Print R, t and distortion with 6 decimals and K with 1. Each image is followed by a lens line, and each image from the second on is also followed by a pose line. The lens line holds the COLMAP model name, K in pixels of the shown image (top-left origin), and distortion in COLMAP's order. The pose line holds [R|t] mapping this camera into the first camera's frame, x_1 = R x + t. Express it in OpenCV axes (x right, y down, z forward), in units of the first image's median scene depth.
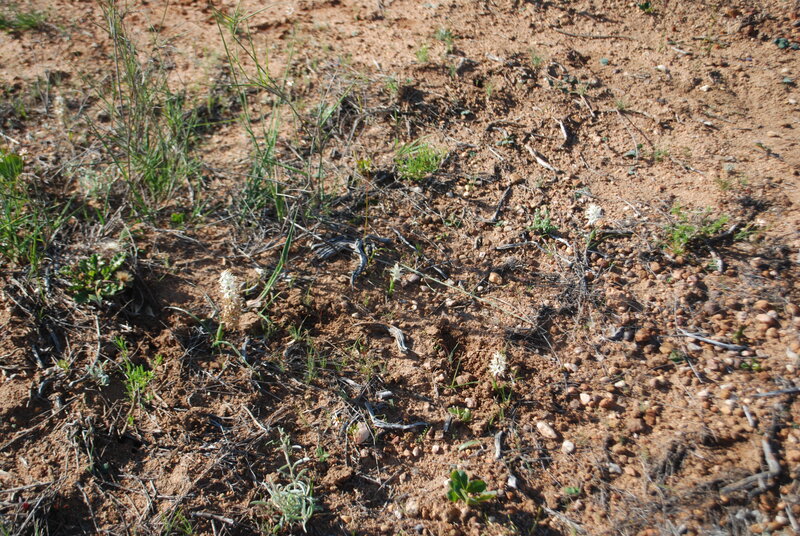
lens RADIAL K [[908.4, 0, 399.5], [0, 908.4, 268.2], [0, 0, 1]] dist [-0.027737, 0.000000]
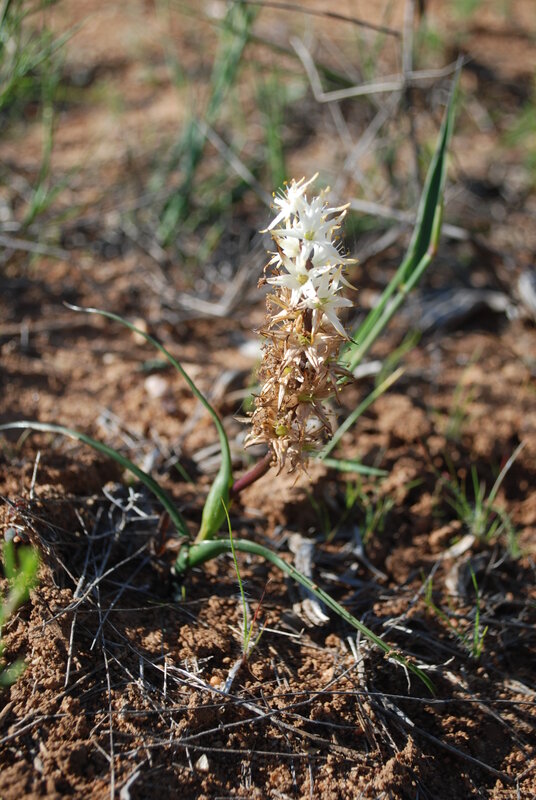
lens RADIAL K [[1155.8, 0, 267.1], [0, 1155.8, 398.8], [0, 0, 1]] dist [0.035508, 0.000000]
pose [[0.993555, -0.027001, 0.110092, -0.219015], [0.046746, 0.982384, -0.180931, 0.100631], [-0.103267, 0.184911, 0.977315, 0.688274]]
